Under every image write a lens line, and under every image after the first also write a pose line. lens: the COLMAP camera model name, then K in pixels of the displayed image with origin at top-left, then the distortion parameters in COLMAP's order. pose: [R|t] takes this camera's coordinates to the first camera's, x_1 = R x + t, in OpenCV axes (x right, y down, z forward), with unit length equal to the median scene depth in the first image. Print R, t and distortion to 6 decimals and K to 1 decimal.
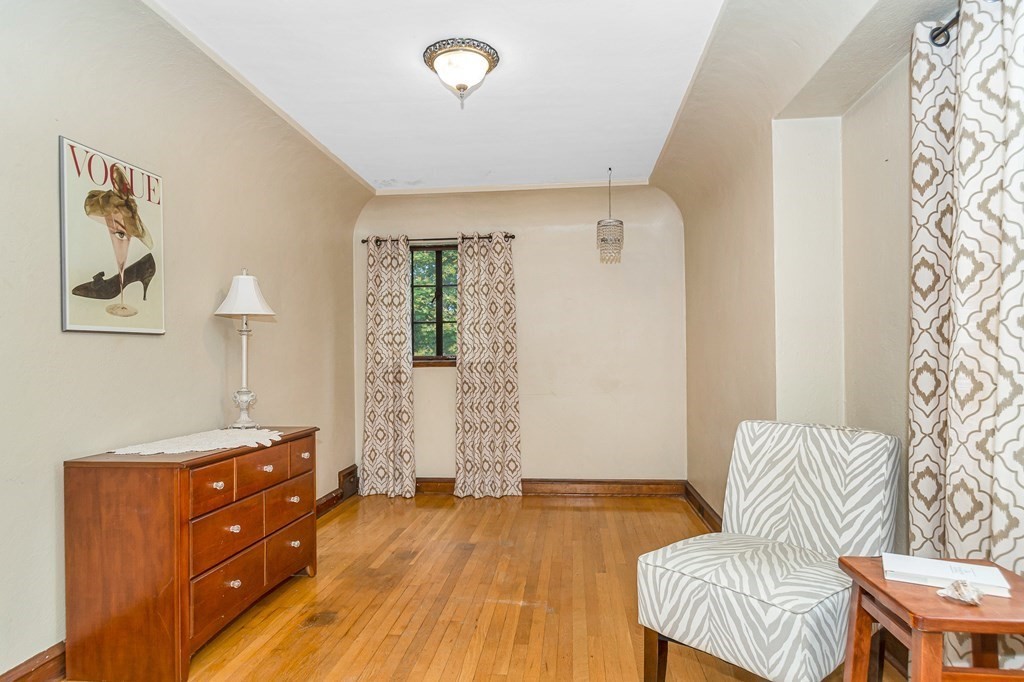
lens RADIAL K [[548.0, 0, 512.3], [0, 548.0, 349.1], [0, 0, 1]] dist [0.000826, 0.001153]
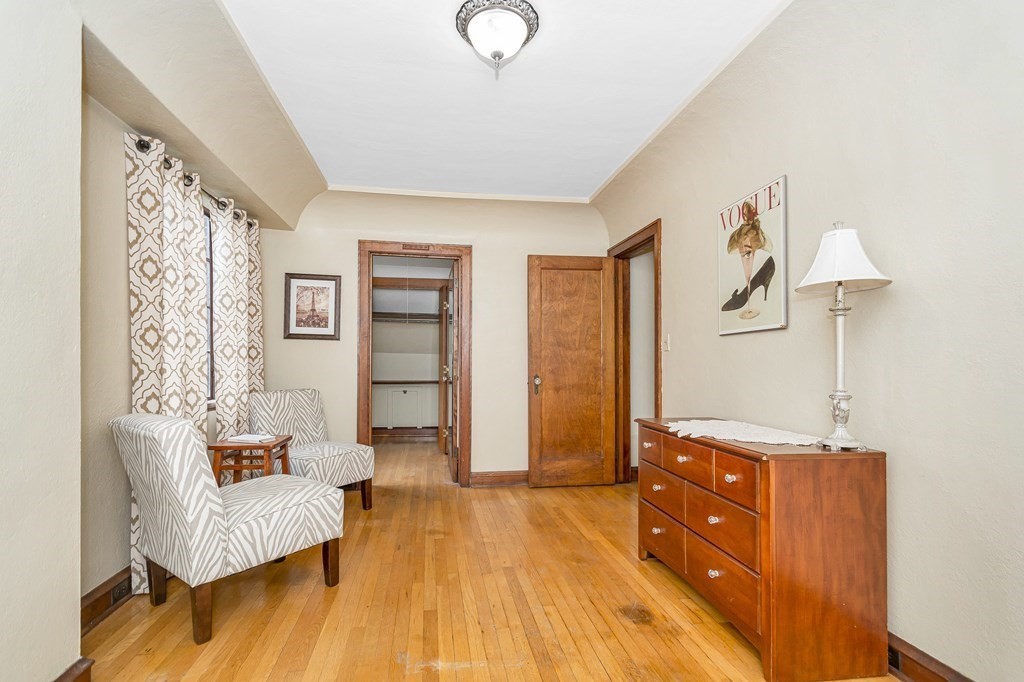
lens RADIAL K [[476.0, 0, 499.1], [0, 476.0, 361.8], [0, 0, 1]] dist [0.003064, -0.002244]
pose [[-0.968263, 0.005500, -0.249874, 0.114219], [0.009808, 0.999824, -0.016000, 0.050153], [0.249742, -0.017943, -0.968146, 1.902238]]
